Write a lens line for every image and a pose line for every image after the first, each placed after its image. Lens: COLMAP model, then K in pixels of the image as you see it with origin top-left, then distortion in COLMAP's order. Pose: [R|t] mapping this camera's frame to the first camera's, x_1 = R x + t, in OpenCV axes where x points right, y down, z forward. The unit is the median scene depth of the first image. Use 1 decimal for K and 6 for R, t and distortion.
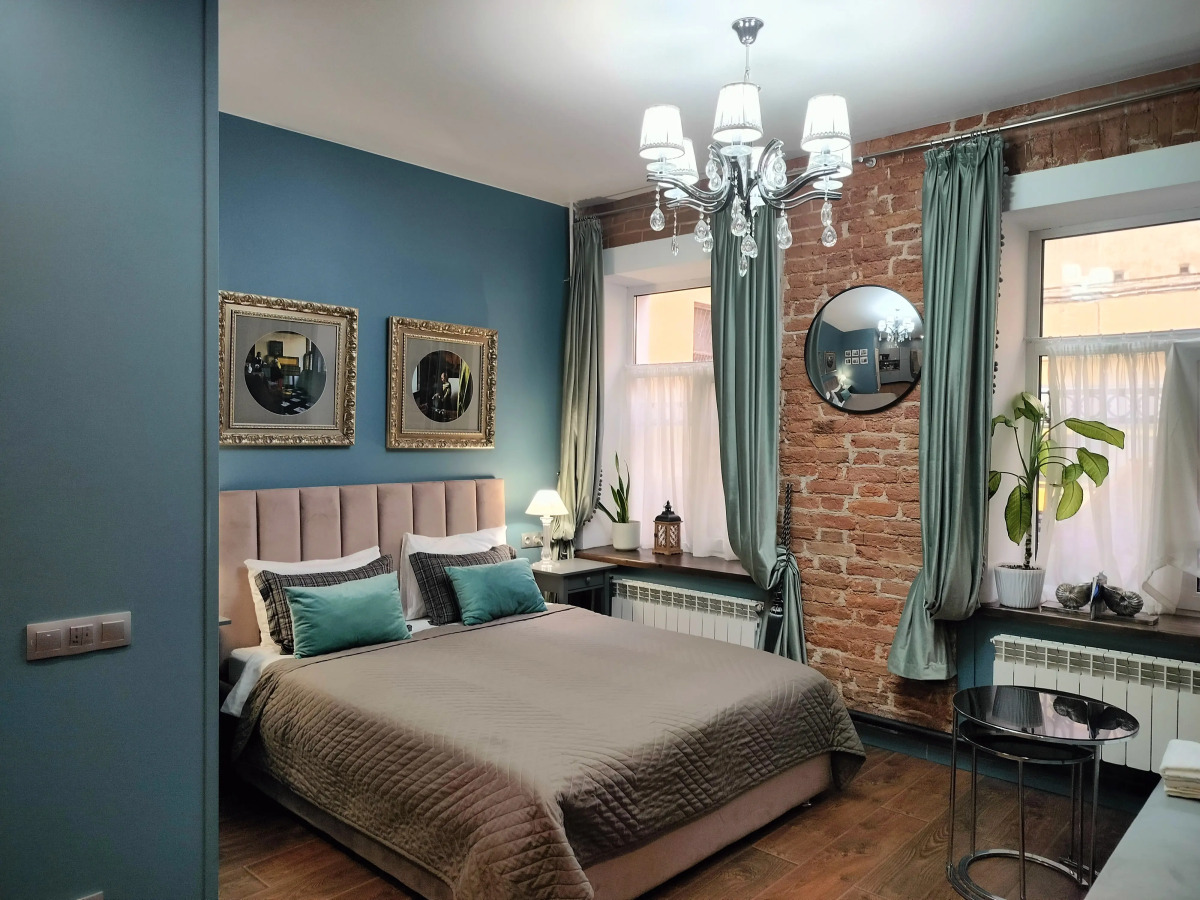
lens RADIAL K [[840.7, 0, 600.8], [0, 840.7, 448.7], [0, 0, 1]] dist [0.081609, -0.109252]
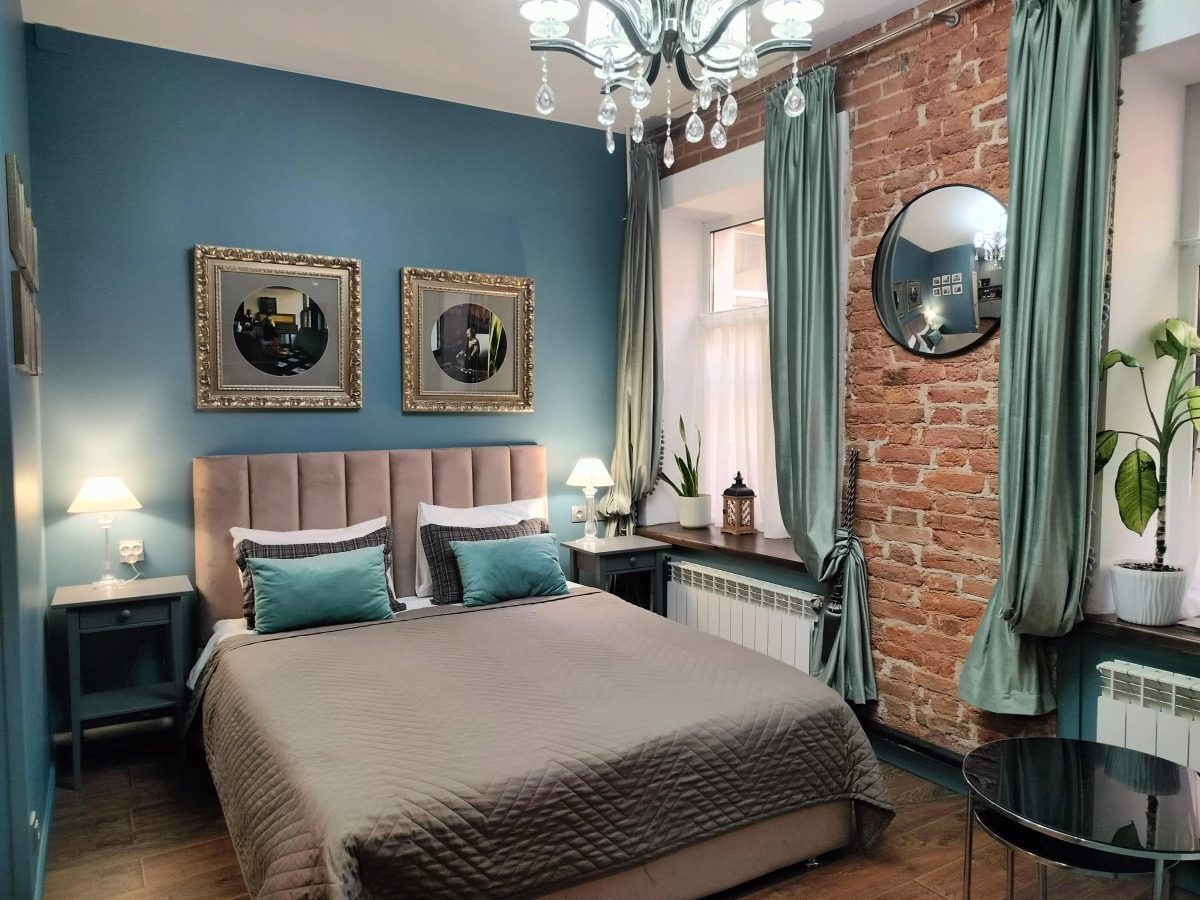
lens RADIAL K [[840.7, 0, 600.8], [0, 840.7, 448.7], [0, 0, 1]] dist [0.081609, -0.109252]
pose [[0.962502, 0.000674, -0.271272, 0.228653], [0.008270, 0.999459, 0.031829, 0.014110], [0.271147, -0.032879, 0.961976, 0.186405]]
